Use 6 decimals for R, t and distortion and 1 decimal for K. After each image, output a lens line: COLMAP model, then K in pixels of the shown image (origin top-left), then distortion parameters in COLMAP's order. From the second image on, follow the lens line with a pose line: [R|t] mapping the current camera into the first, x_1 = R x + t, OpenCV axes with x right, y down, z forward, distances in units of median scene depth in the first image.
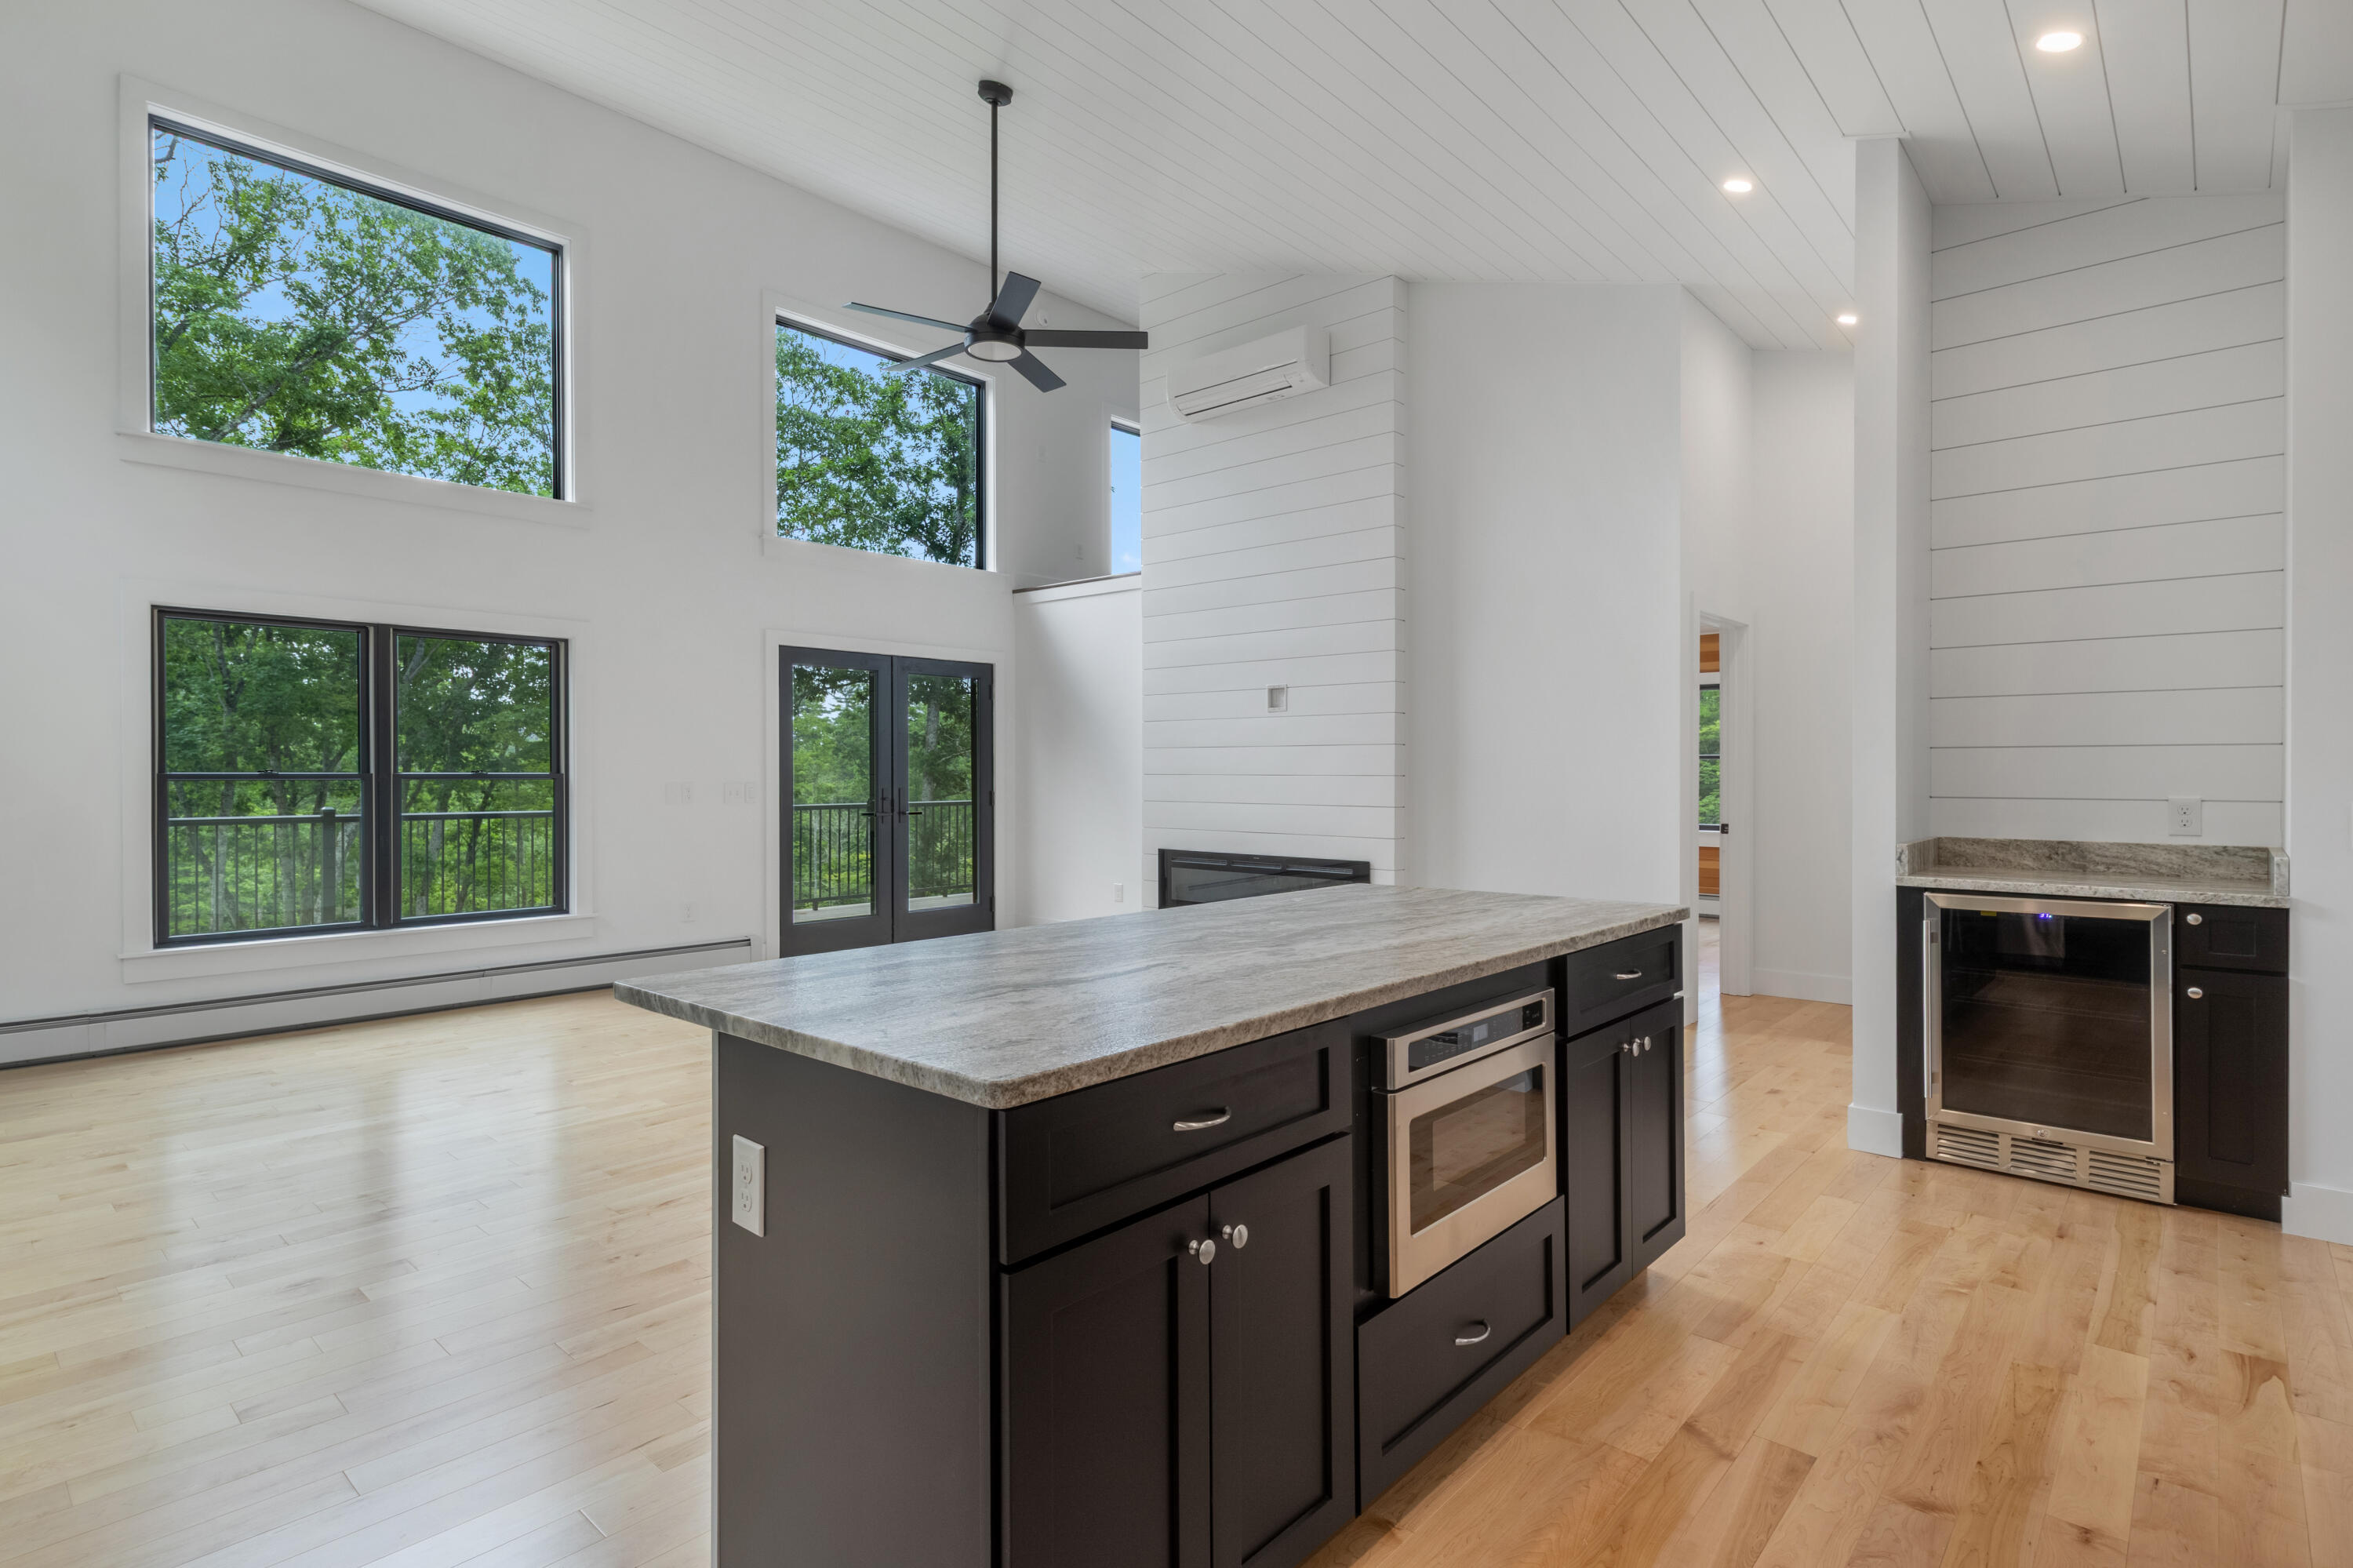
lens RADIAL K [[1162.6, 0, 1176.5], [0, 1162.6, 784.0], [0, 0, 1]] dist [0.009785, 0.000083]
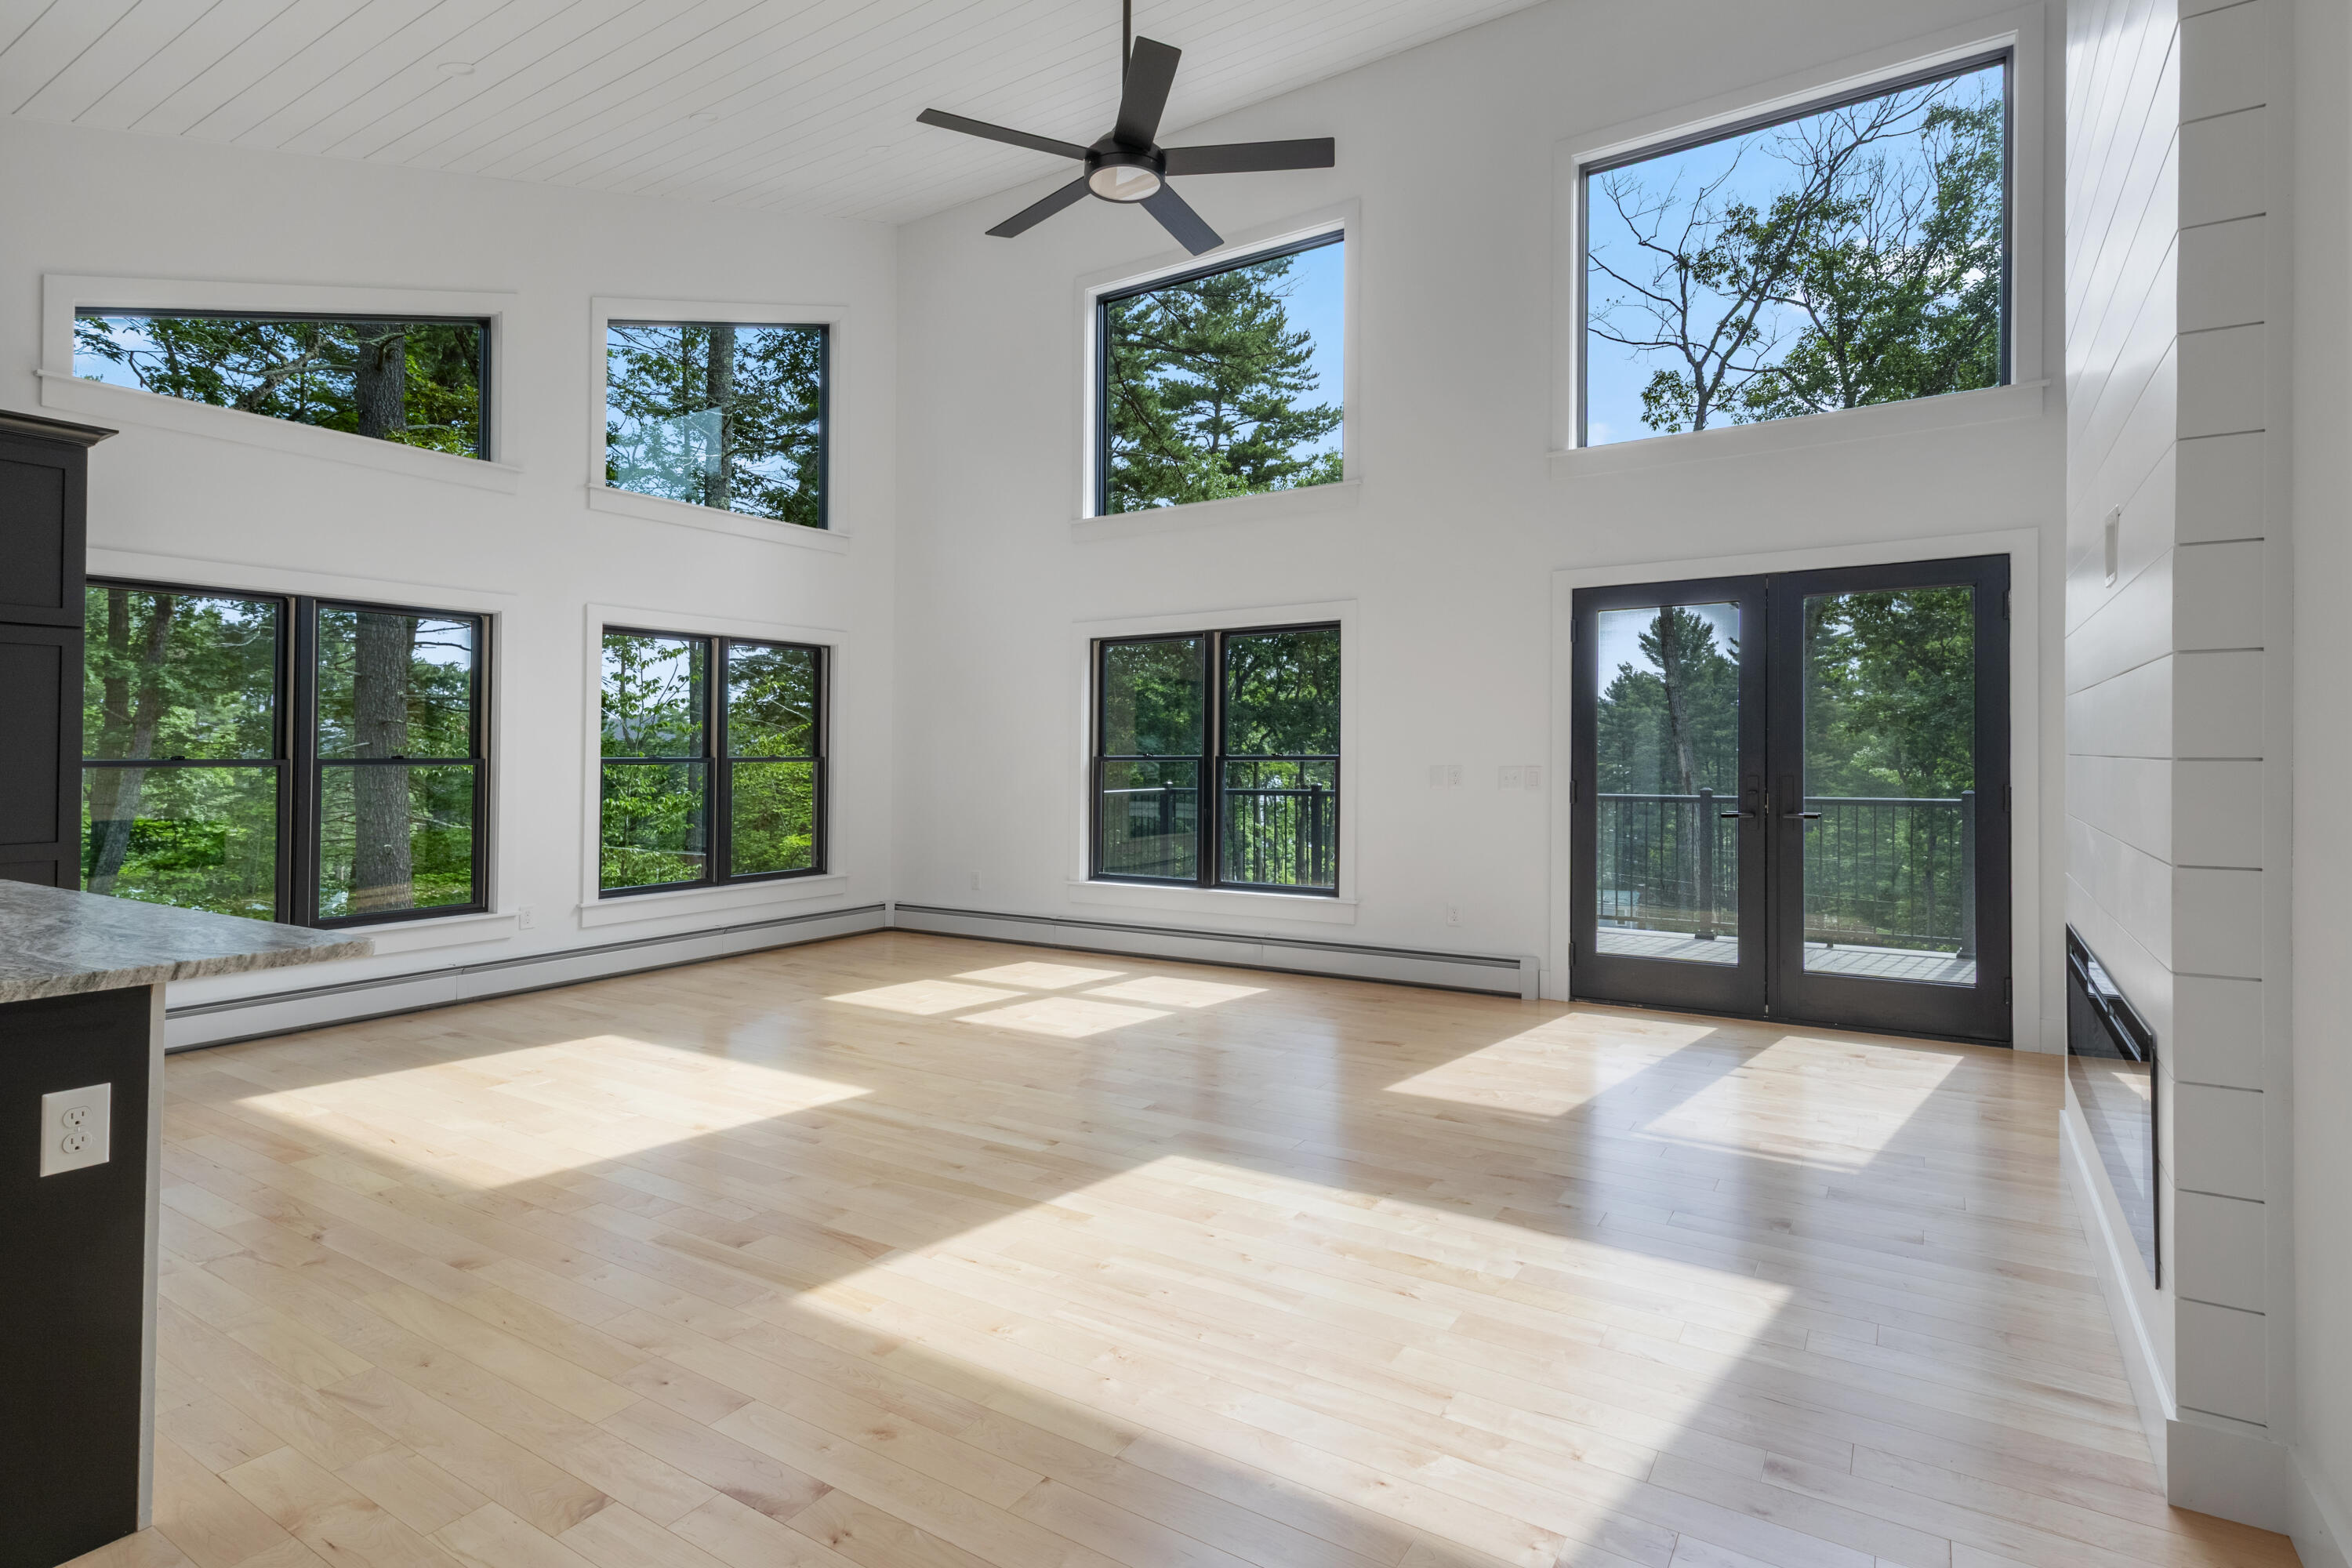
lens RADIAL K [[1179.2, 0, 1173.6], [0, 1179.2, 750.0], [0, 0, 1]] dist [0.015493, 0.000679]
pose [[0.159560, -0.006117, -0.987169, 0.406924], [-0.004290, 0.999967, -0.006889, -0.005792], [0.987179, 0.005335, 0.159528, 0.635140]]
